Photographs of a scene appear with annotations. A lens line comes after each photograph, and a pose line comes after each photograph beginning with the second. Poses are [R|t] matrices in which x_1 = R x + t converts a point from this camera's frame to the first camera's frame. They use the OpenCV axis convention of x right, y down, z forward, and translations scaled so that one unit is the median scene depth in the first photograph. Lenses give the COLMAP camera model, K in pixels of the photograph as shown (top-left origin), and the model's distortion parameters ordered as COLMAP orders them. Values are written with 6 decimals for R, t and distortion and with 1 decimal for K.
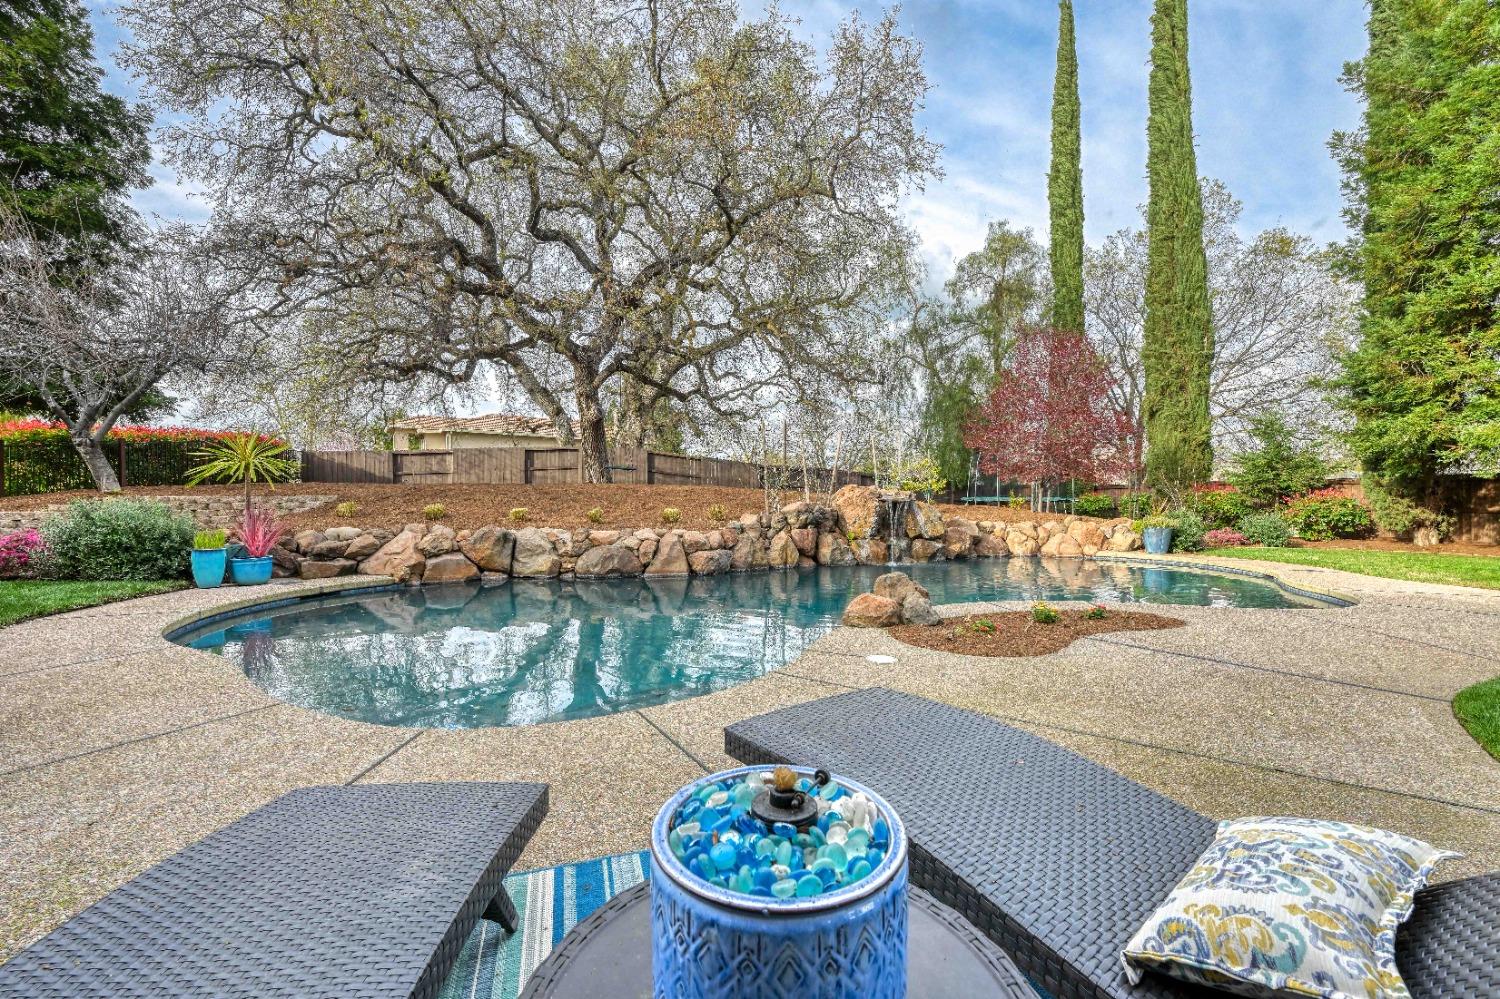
lens RADIAL K [[600.3, 0, 751.8], [0, 600.3, 498.7], [0, 0, 1]] dist [0.002848, 0.000233]
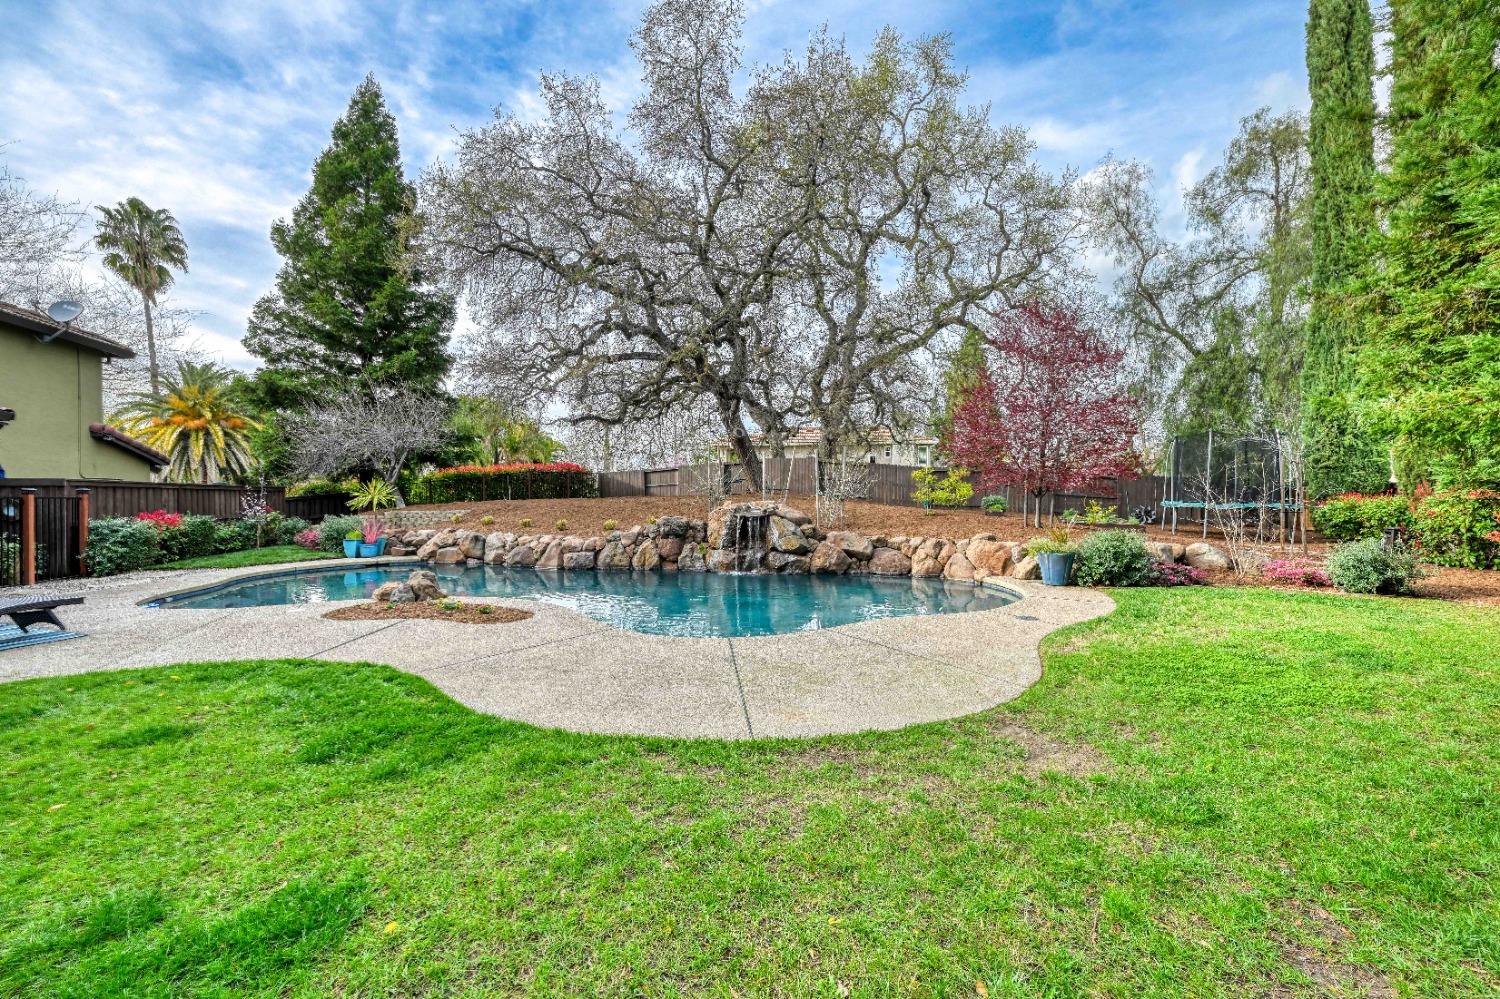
lens RADIAL K [[600.3, 0, 759.3], [0, 600.3, 497.9], [0, 0, 1]] dist [0.002848, 0.000233]
pose [[0.776048, -0.007043, -0.630635, 0.810584], [0.011529, 0.999929, 0.003019, -0.027342], [0.630569, -0.009613, 0.776074, 0.141313]]
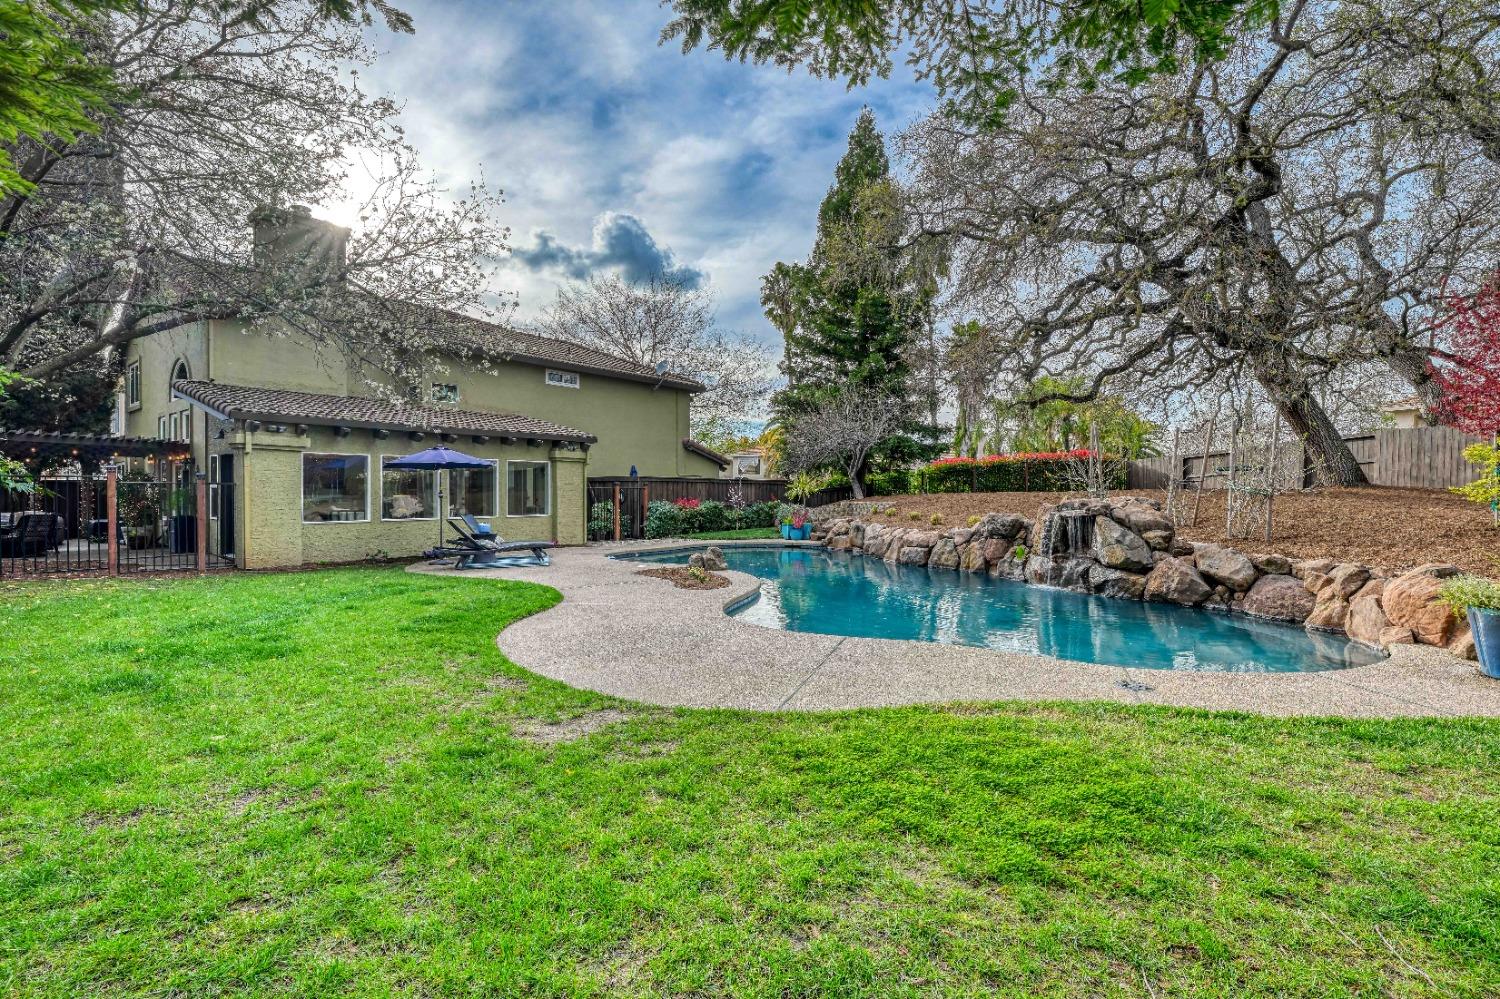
lens RADIAL K [[684.1, 0, 746.0], [0, 684.1, 498.5], [0, 0, 1]] dist [0.000183, -0.000279]
pose [[-0.045569, 0.007605, -0.998932, 1.046338], [0.002502, 0.999969, 0.007499, -0.024177], [0.998958, -0.002158, -0.045586, 0.506752]]
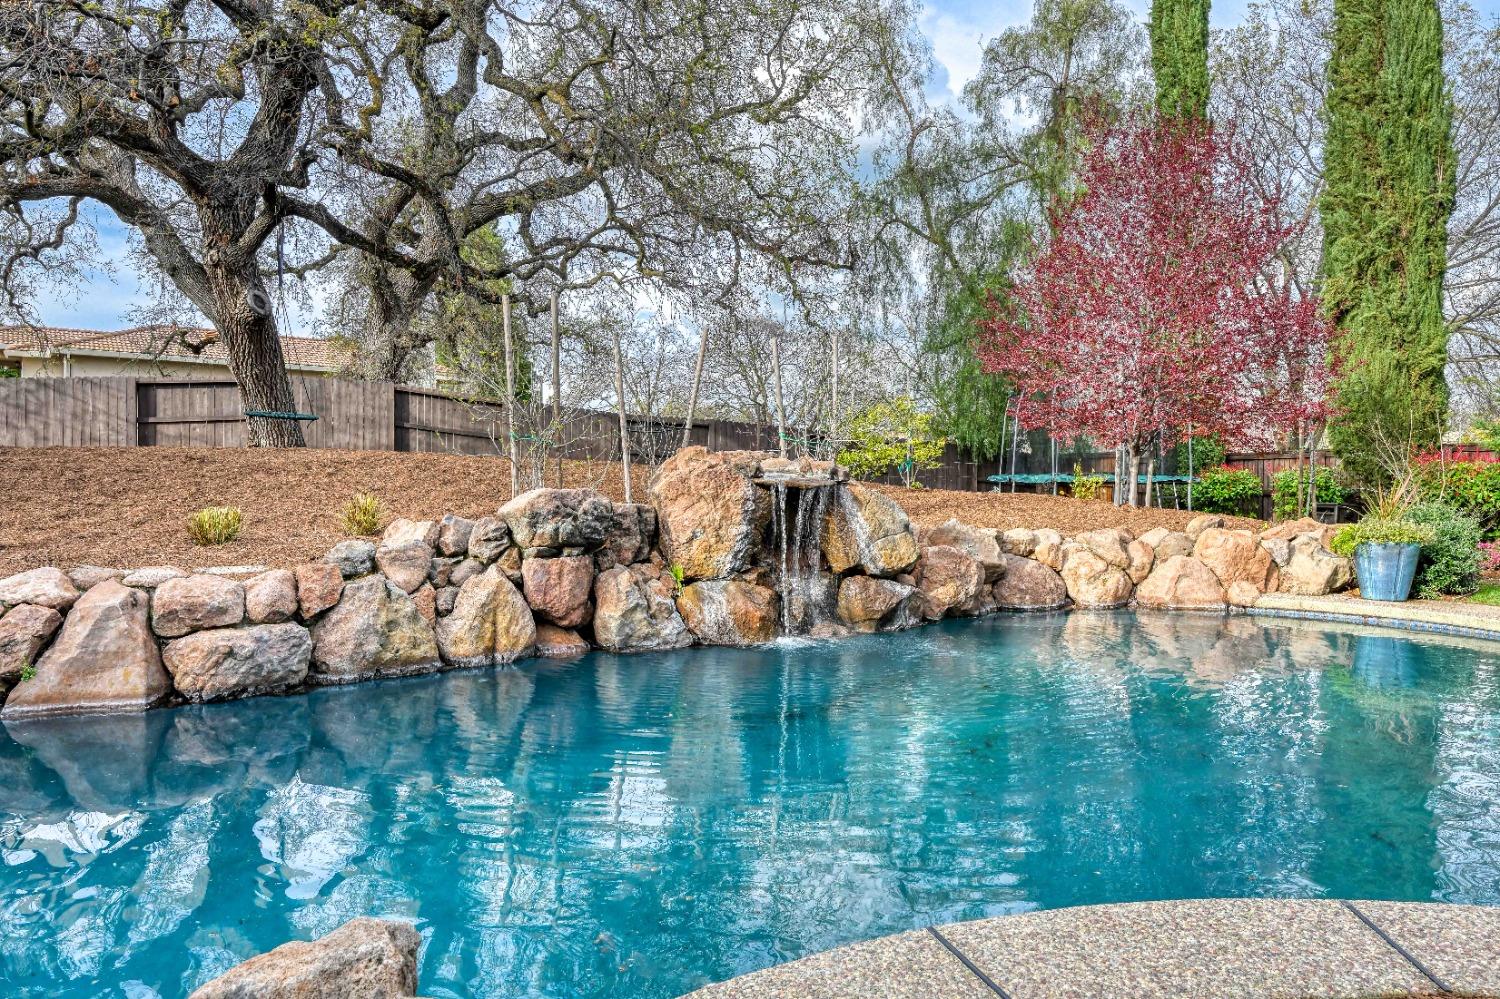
lens RADIAL K [[951.6, 0, 752.1], [0, 951.6, 498.1], [0, 0, 1]] dist [-0.003387, 0.003403]
pose [[0.997325, -0.003382, 0.073011, 0.138876], [0.001830, 0.999771, 0.021309, -0.001391], [-0.073066, -0.021118, 0.997103, 0.303794]]
